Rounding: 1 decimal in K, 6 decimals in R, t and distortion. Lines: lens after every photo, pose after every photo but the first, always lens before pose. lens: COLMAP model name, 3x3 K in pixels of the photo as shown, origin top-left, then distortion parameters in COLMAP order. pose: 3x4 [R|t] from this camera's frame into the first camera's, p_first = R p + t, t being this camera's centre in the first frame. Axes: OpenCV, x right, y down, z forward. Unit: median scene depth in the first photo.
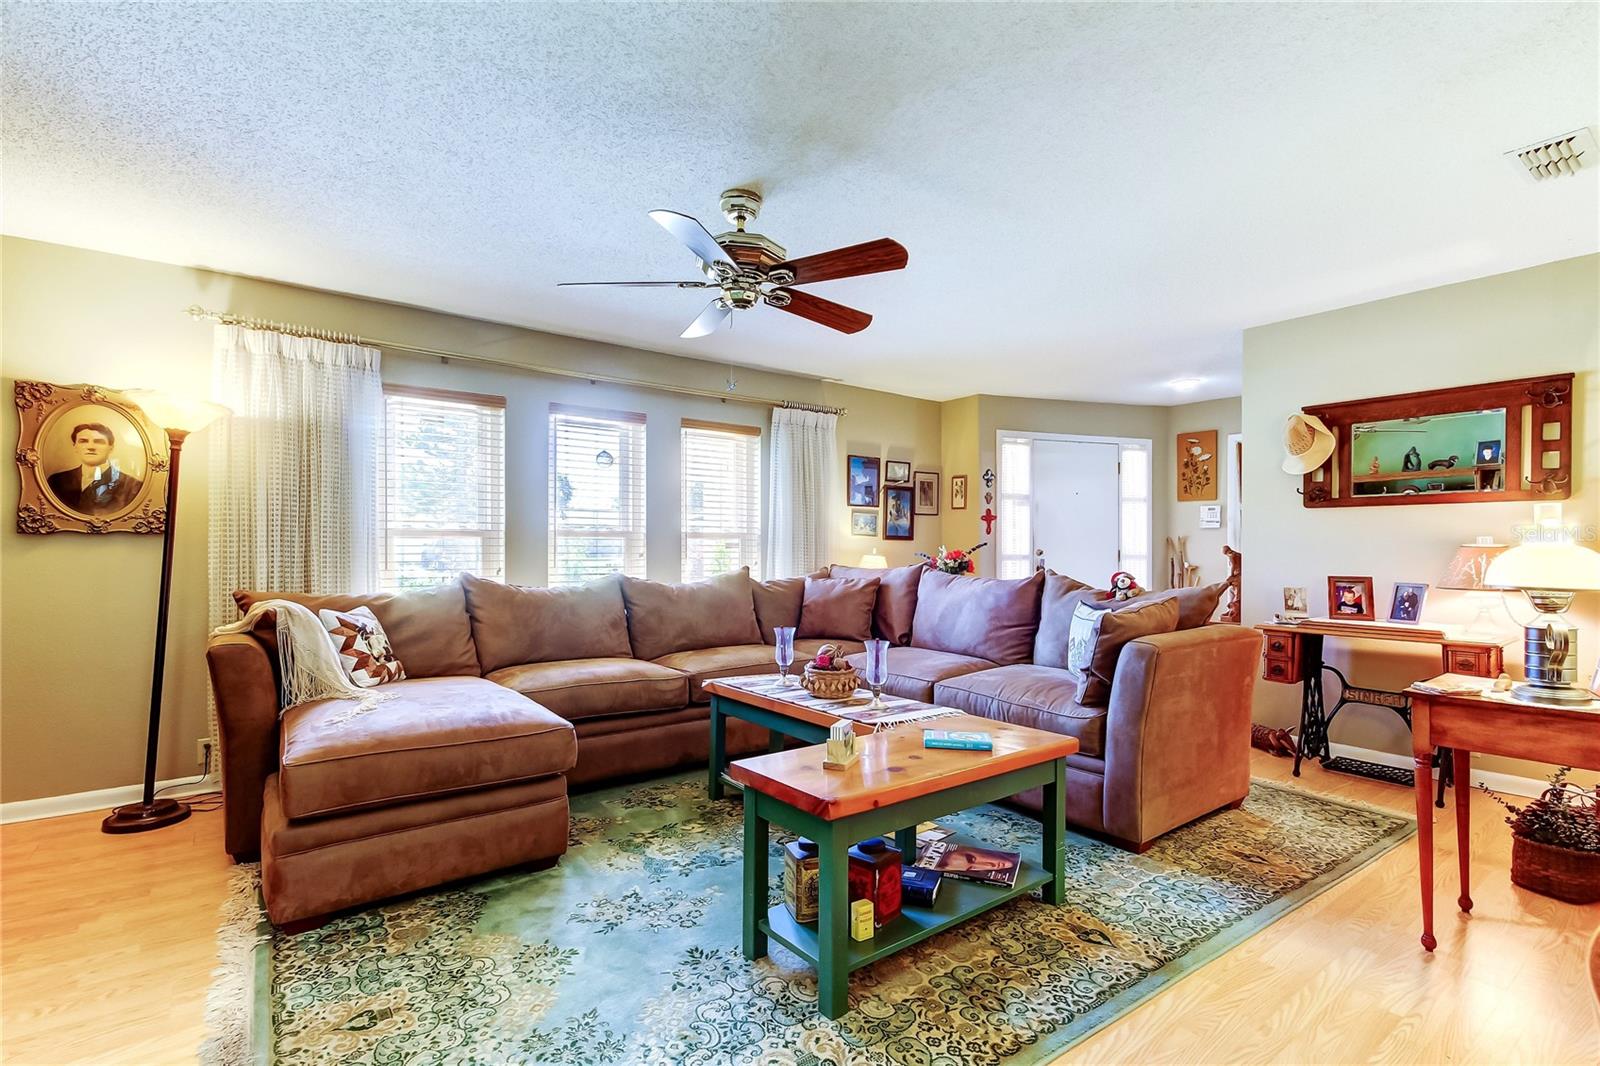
lens RADIAL K [[743.2, 0, 799.8], [0, 743.2, 543.7], [0, 0, 1]] dist [0.018603, -0.005361]
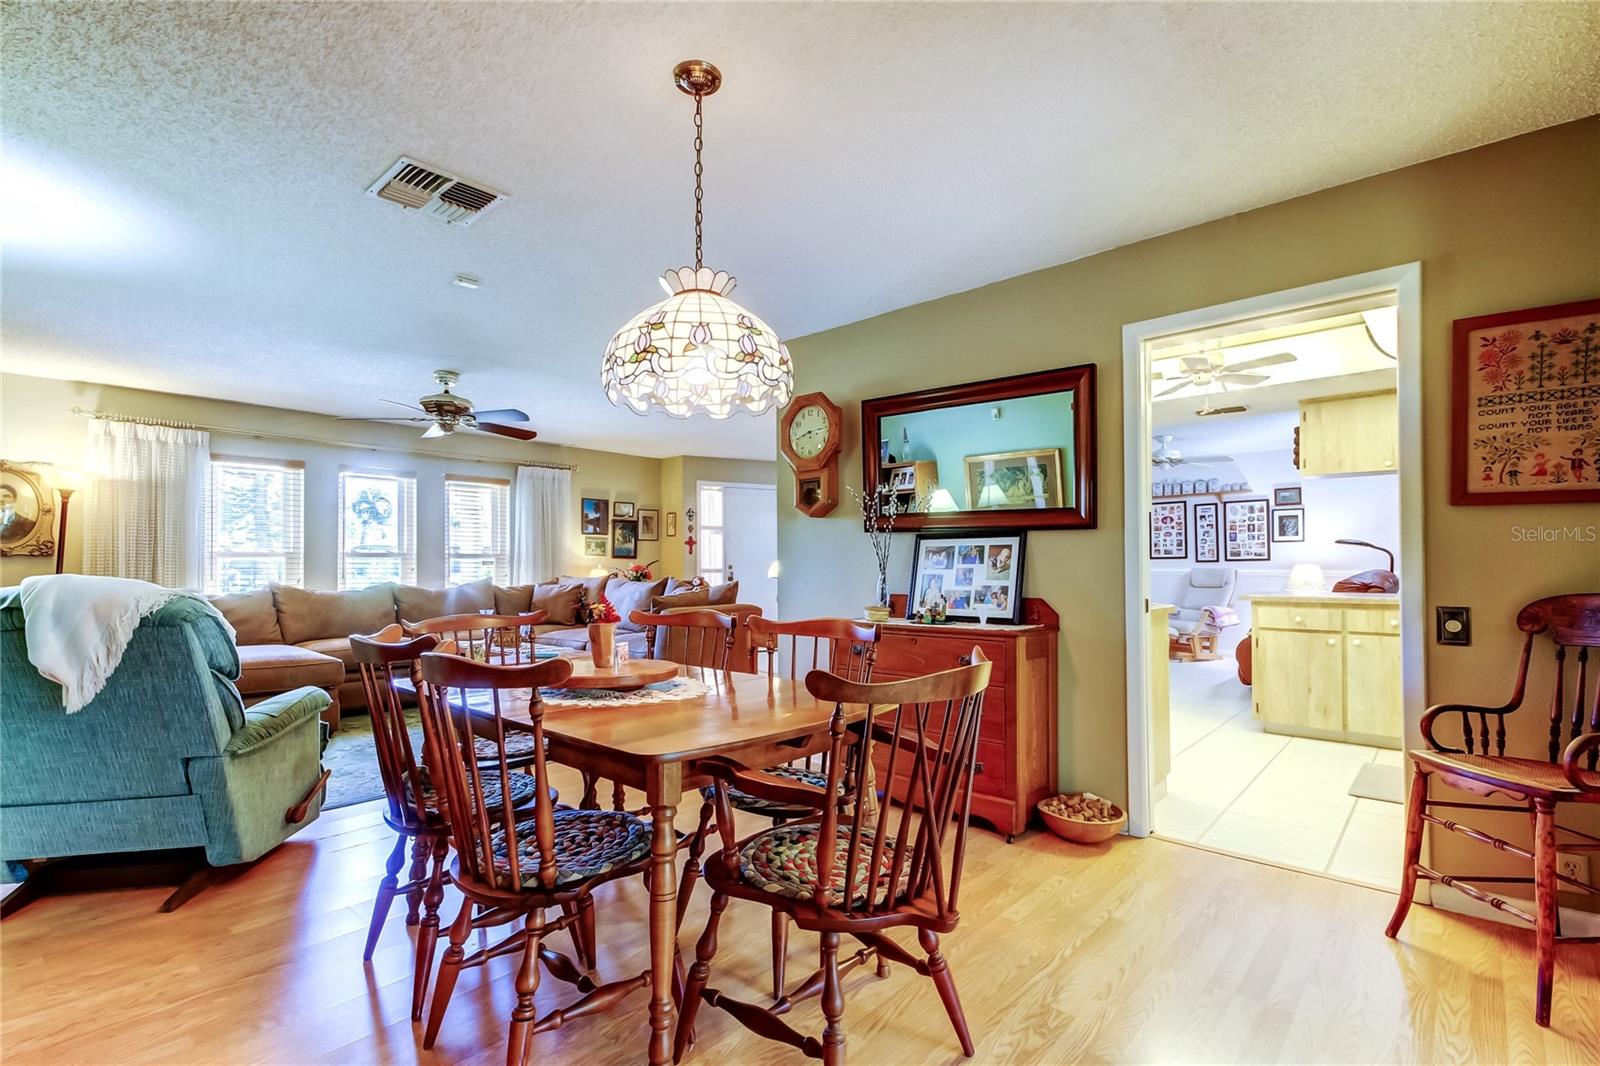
lens RADIAL K [[743.2, 0, 811.7], [0, 743.2, 554.0], [0, 0, 1]] dist [0.018603, -0.005361]
pose [[0.978512, -0.000806, 0.206189, 0.239616], [0.003048, 0.999940, -0.010555, 0.003083], [-0.206168, 0.010956, 0.978455, -0.556145]]
